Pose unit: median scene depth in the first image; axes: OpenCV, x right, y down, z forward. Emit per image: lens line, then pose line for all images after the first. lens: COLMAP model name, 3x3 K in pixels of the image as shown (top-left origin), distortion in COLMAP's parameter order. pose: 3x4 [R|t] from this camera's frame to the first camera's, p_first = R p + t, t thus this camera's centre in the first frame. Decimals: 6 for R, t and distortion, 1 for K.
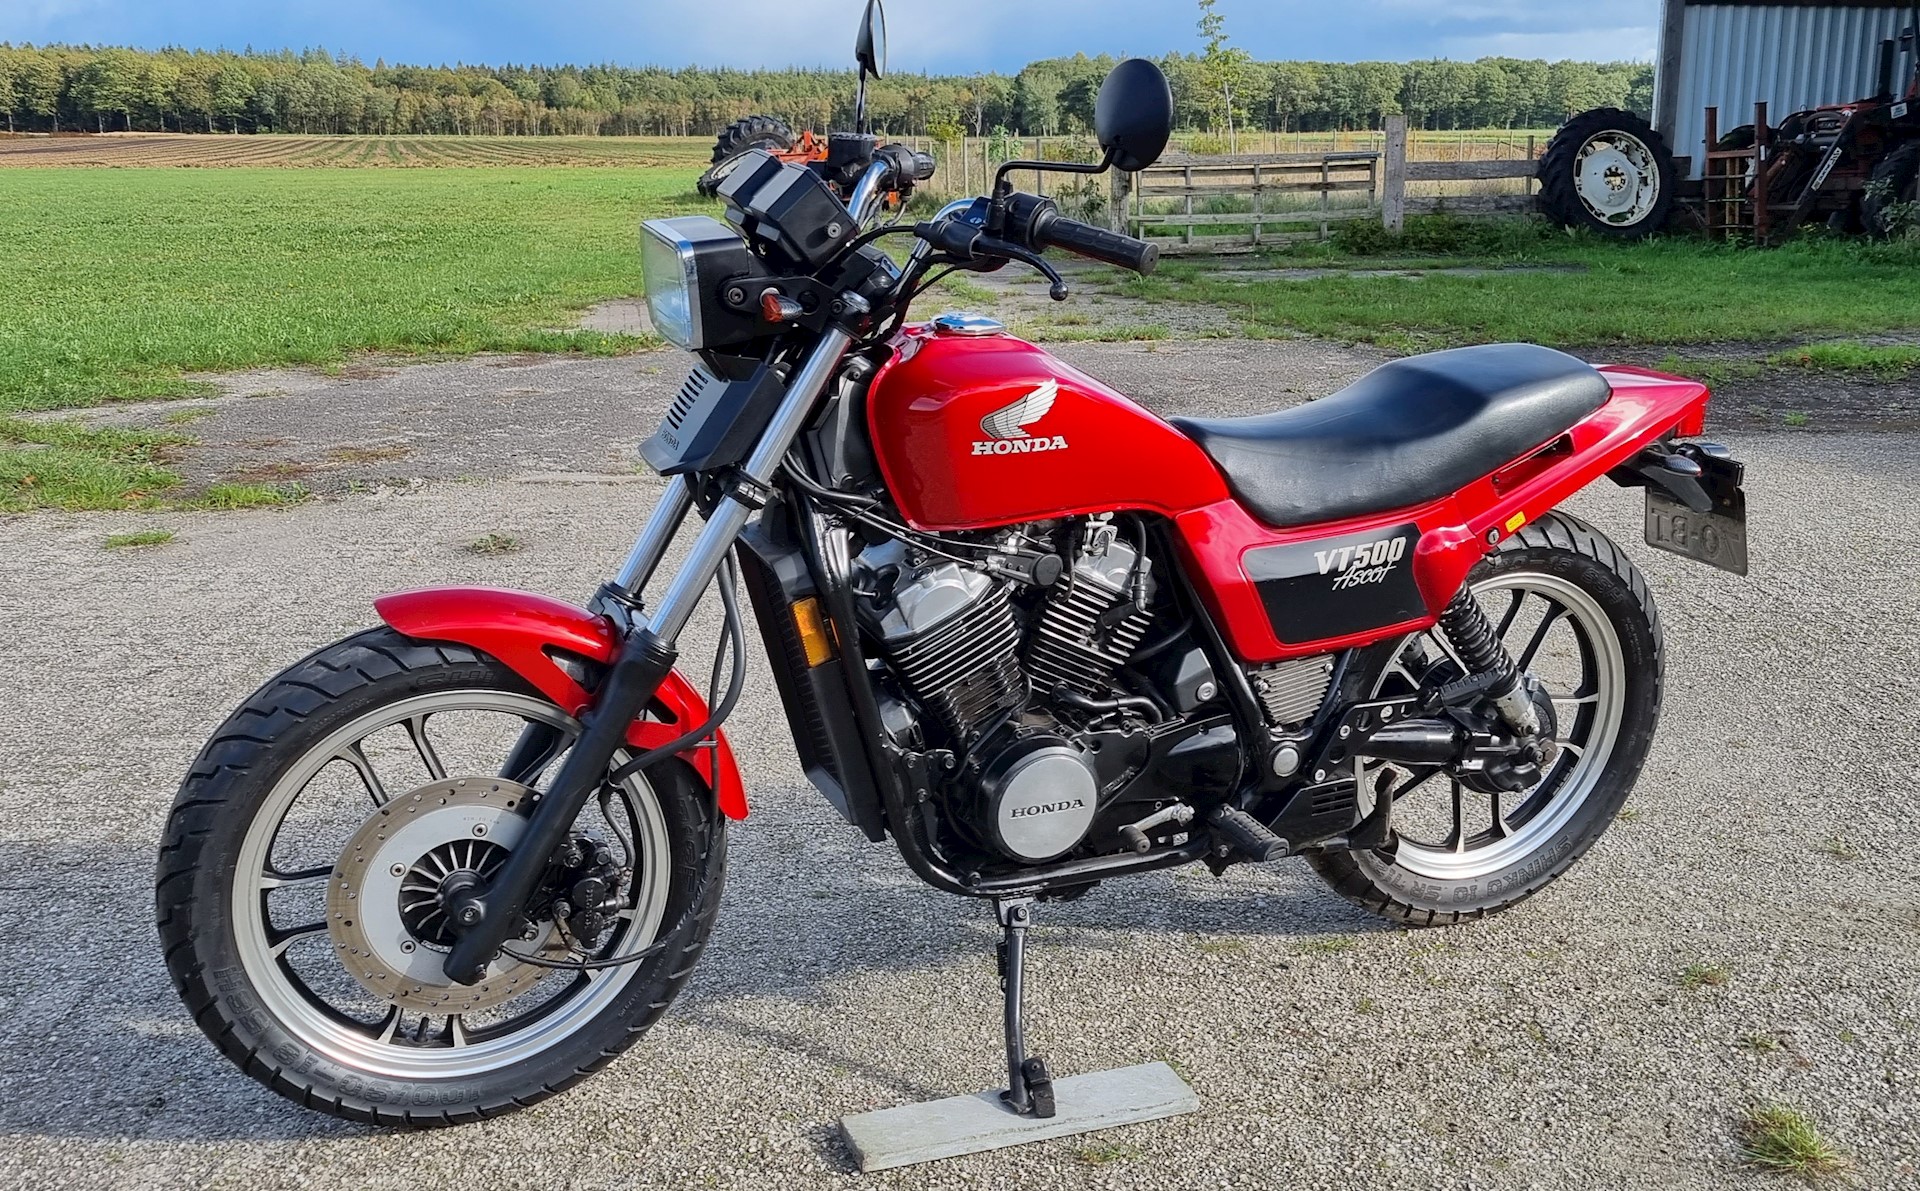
lens RADIAL K [[1777.7, 0, 960.0], [0, 1777.7, 595.5], [0, 0, 1]] dist [-0.006701, 0.000008]
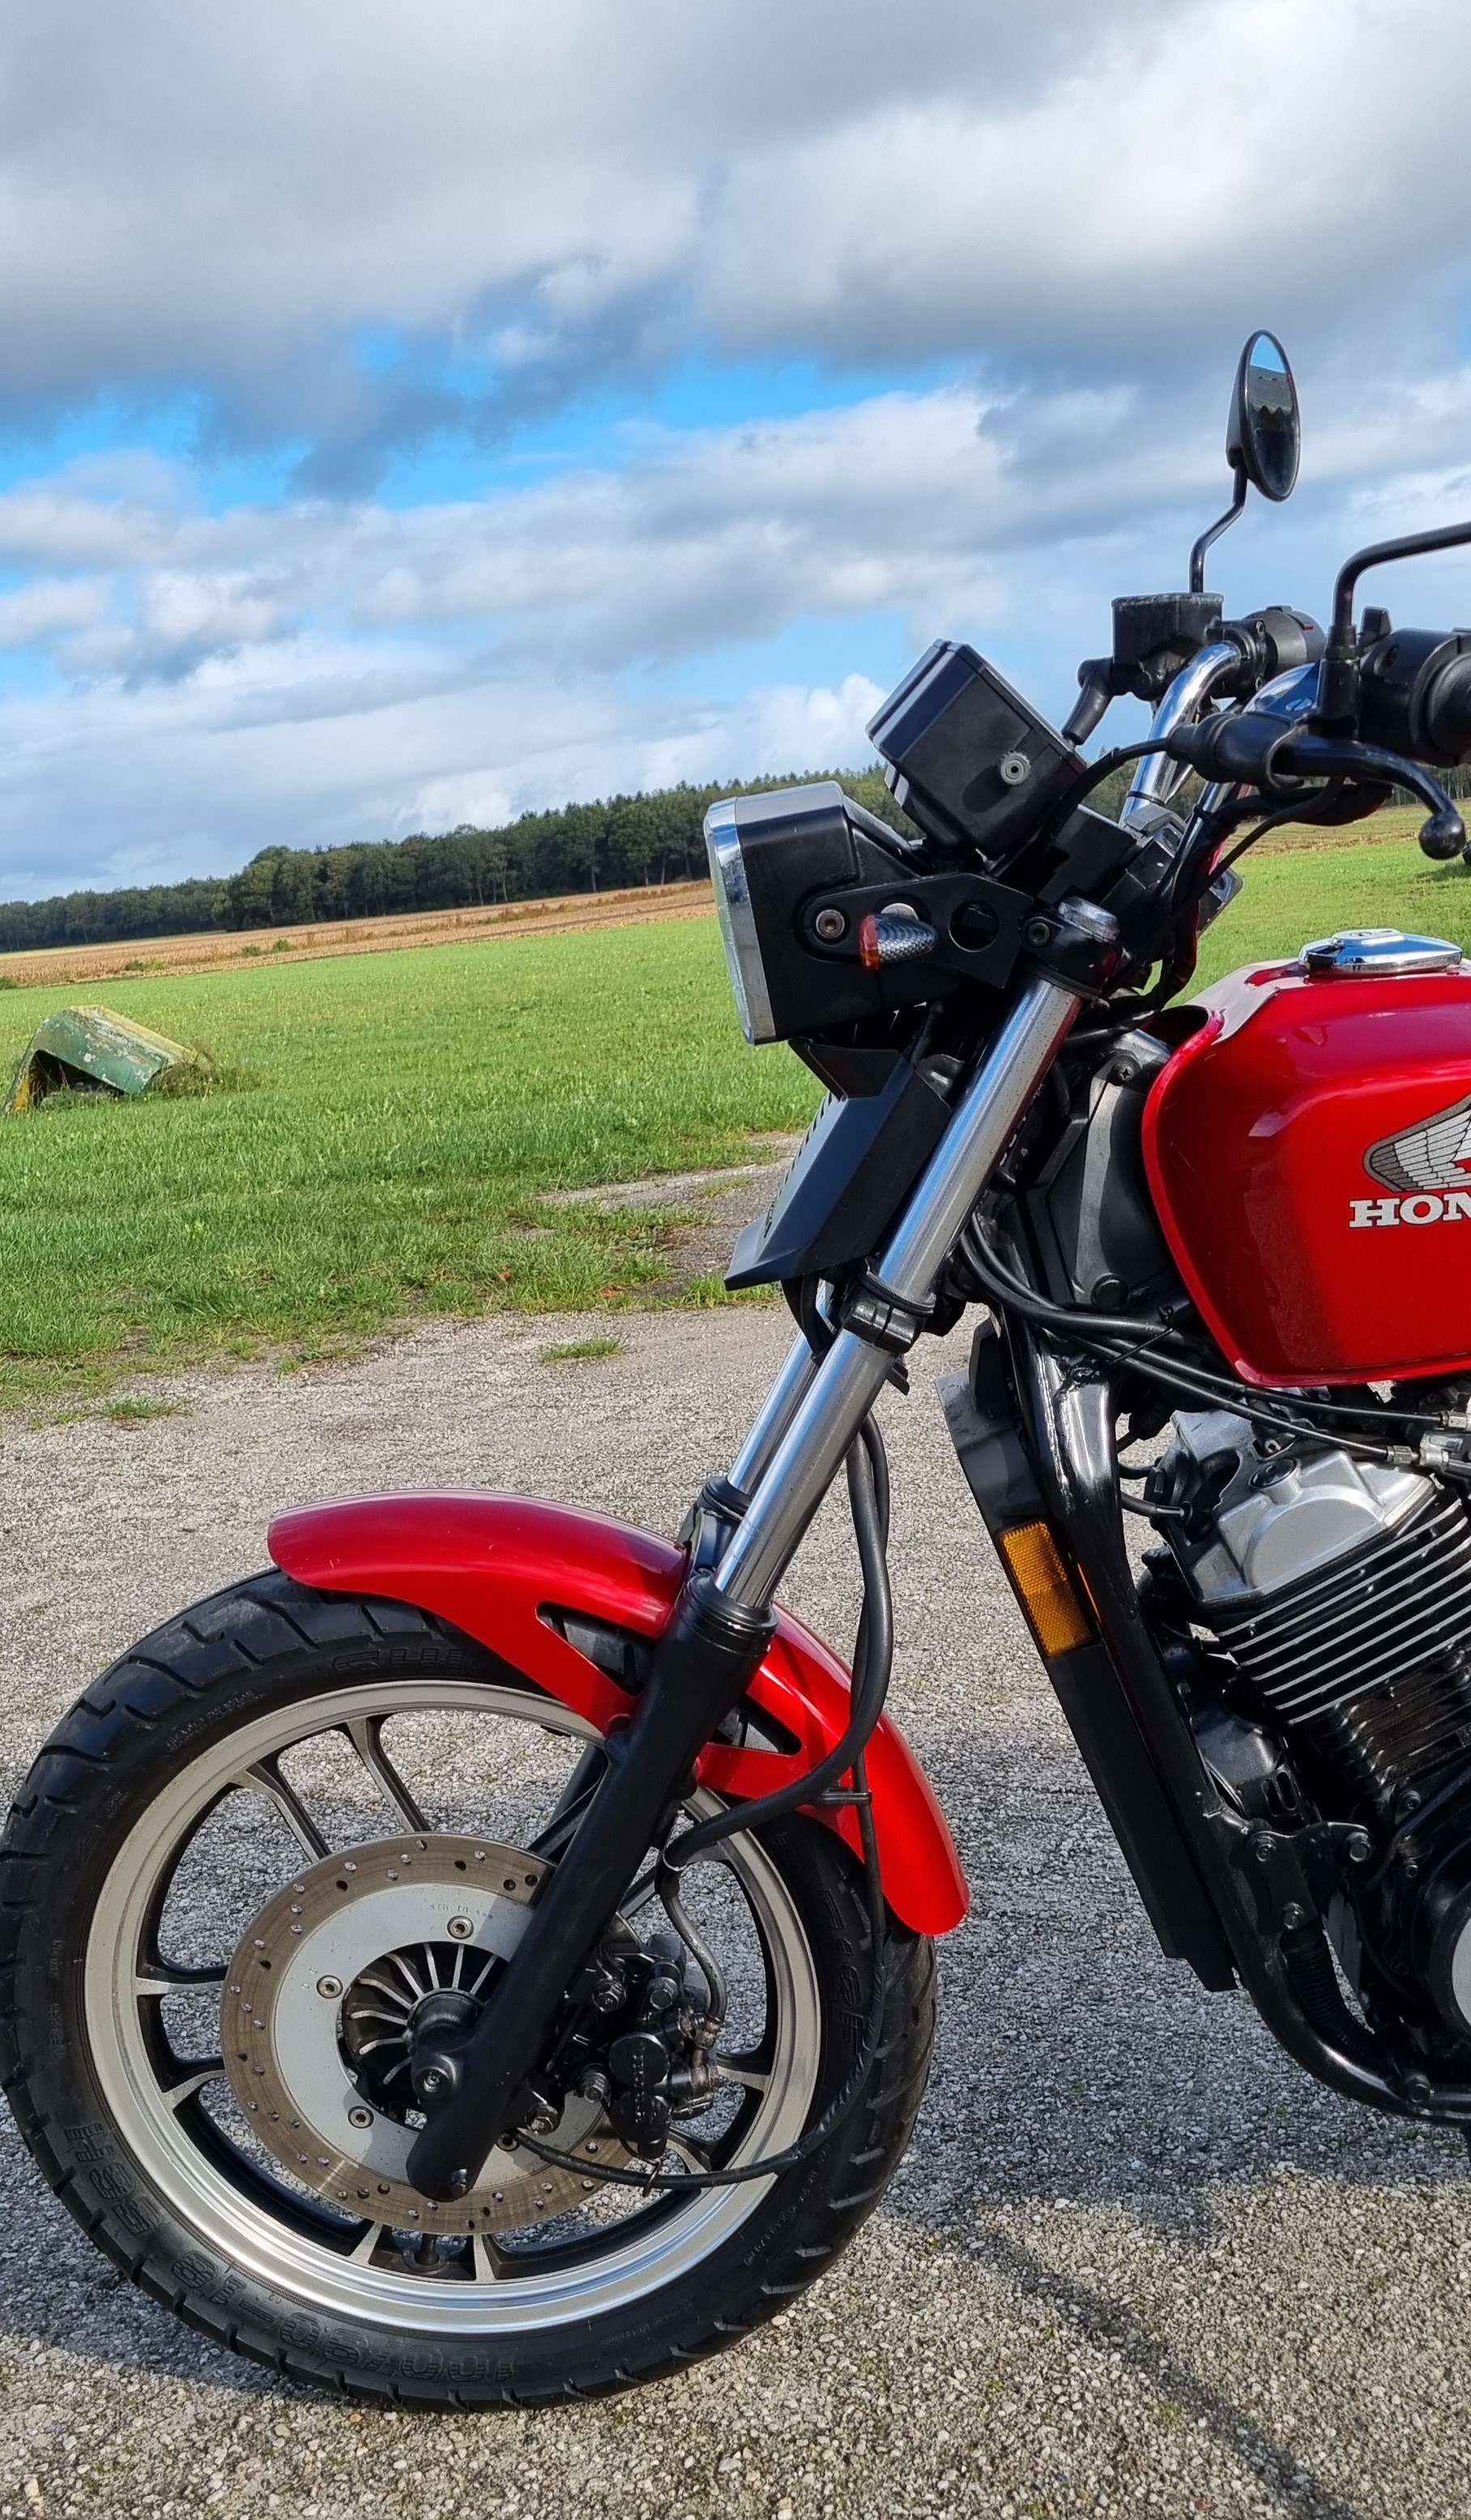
lens RADIAL K [[2342.3, 0, 737.0], [0, 2342.3, 1450.4], [0, 0, 1]] dist [0.027825, 0.008209]
pose [[0.912448, 0.005169, -0.409159, 0.109033], [0.003037, 0.999807, 0.019404, -0.031896], [0.409181, -0.018948, 0.912257, 0.355370]]
